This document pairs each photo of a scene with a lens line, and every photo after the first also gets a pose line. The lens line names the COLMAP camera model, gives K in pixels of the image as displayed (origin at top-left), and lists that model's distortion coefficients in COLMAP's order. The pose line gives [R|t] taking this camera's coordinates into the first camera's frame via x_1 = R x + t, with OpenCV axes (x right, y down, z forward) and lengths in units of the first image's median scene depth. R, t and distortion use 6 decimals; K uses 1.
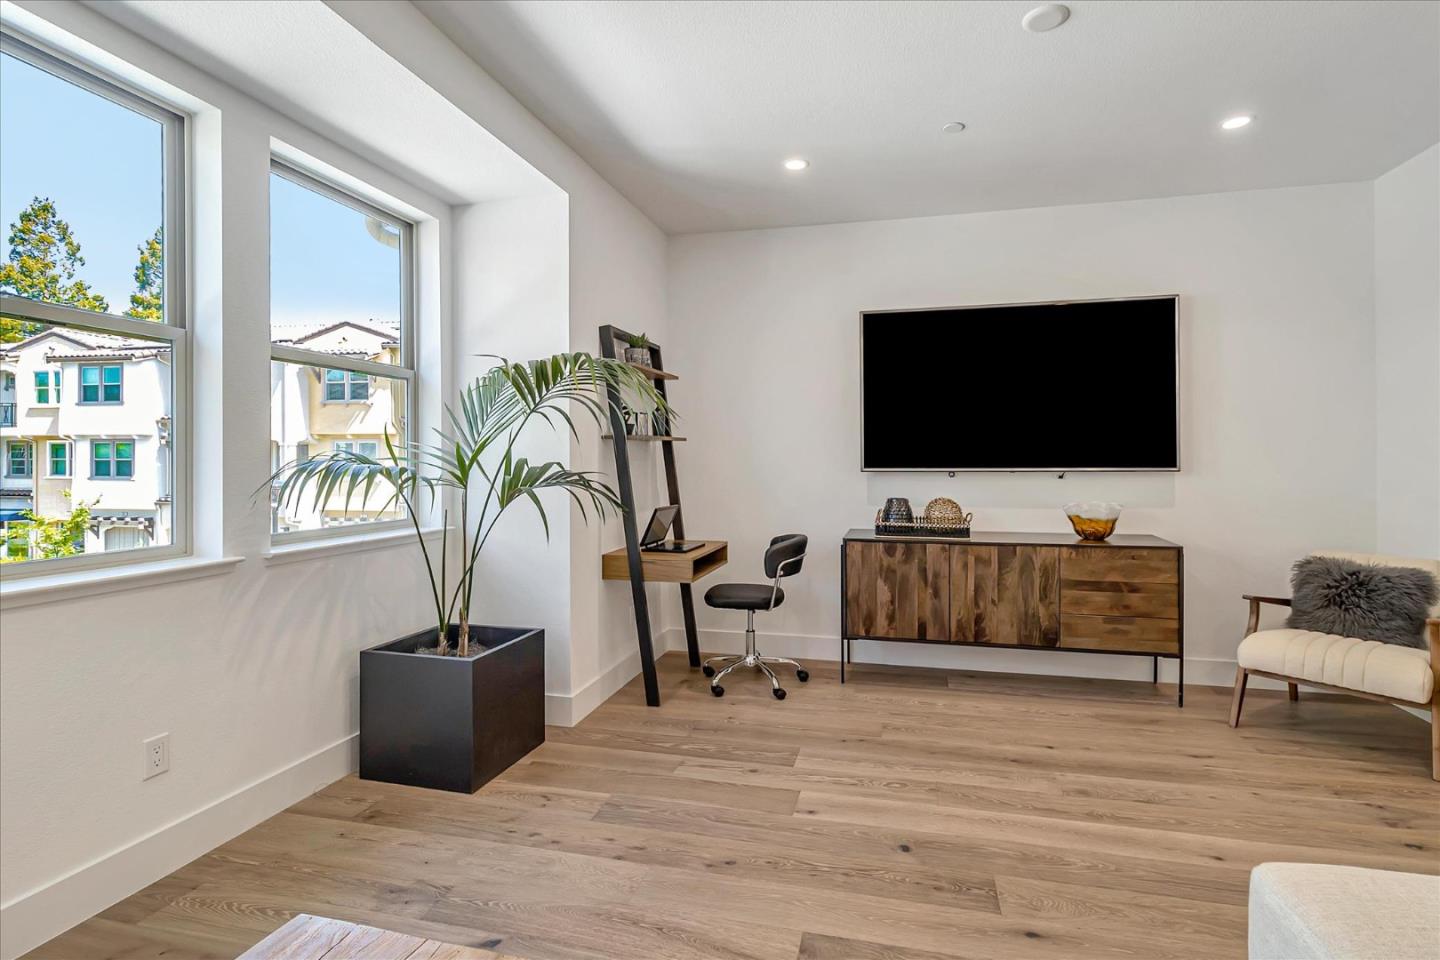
lens RADIAL K [[685.4, 0, 725.9], [0, 685.4, 470.9], [0, 0, 1]] dist [0.000934, 0.001016]
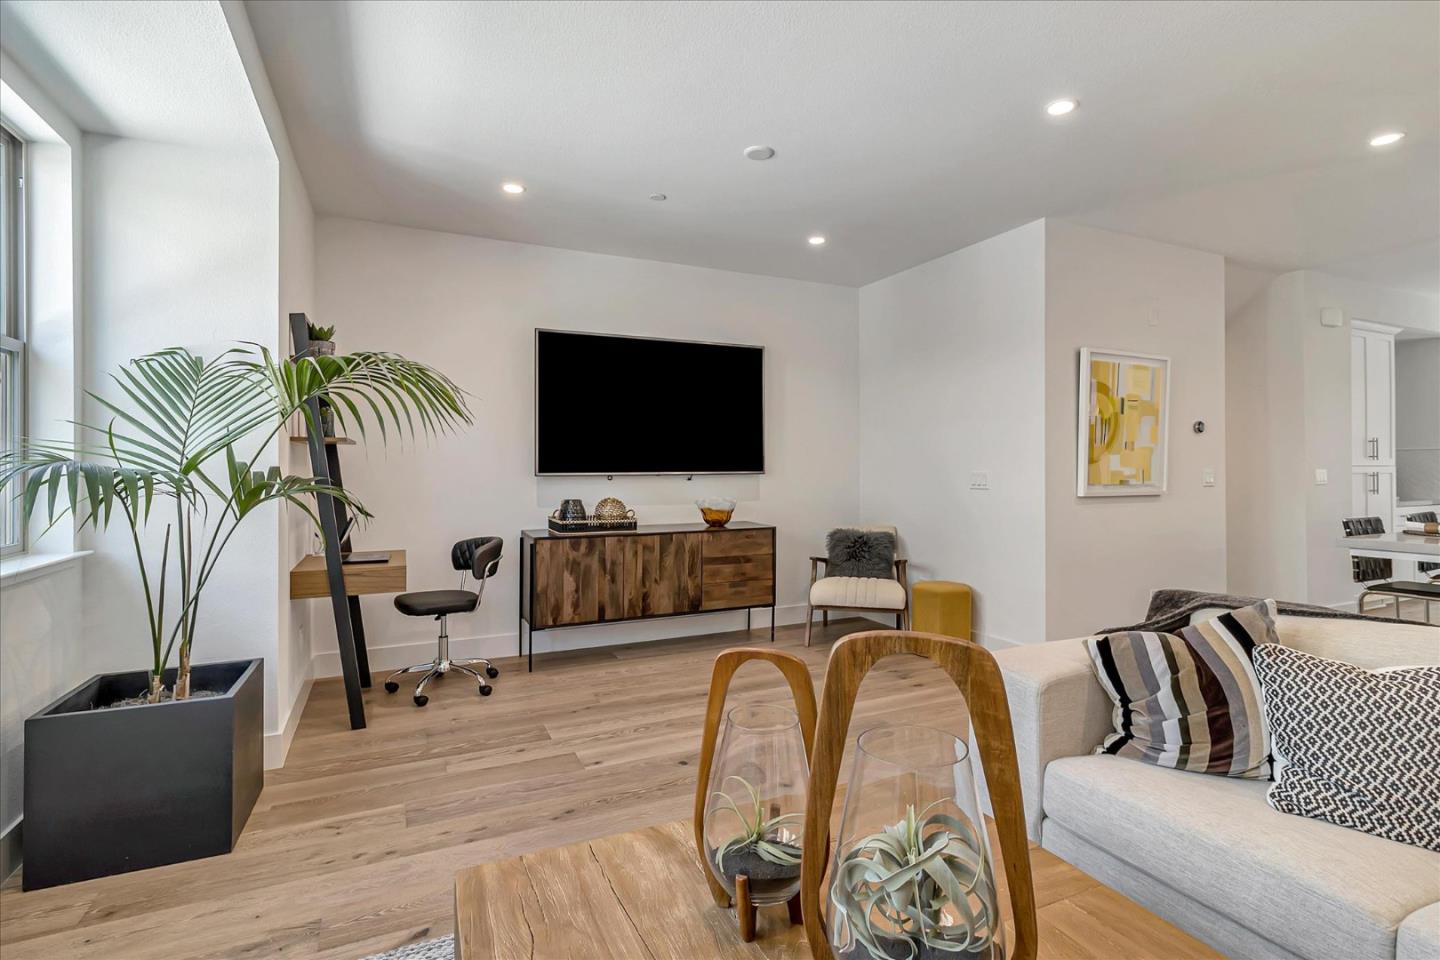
lens RADIAL K [[685.4, 0, 727.6], [0, 685.4, 482.5], [0, 0, 1]] dist [0.000934, 0.001016]
pose [[0.781620, -0.013905, 0.623600, -0.285546], [0.009592, 0.999901, 0.010273, 0.003484], [-0.623681, -0.002048, 0.781676, -0.040595]]
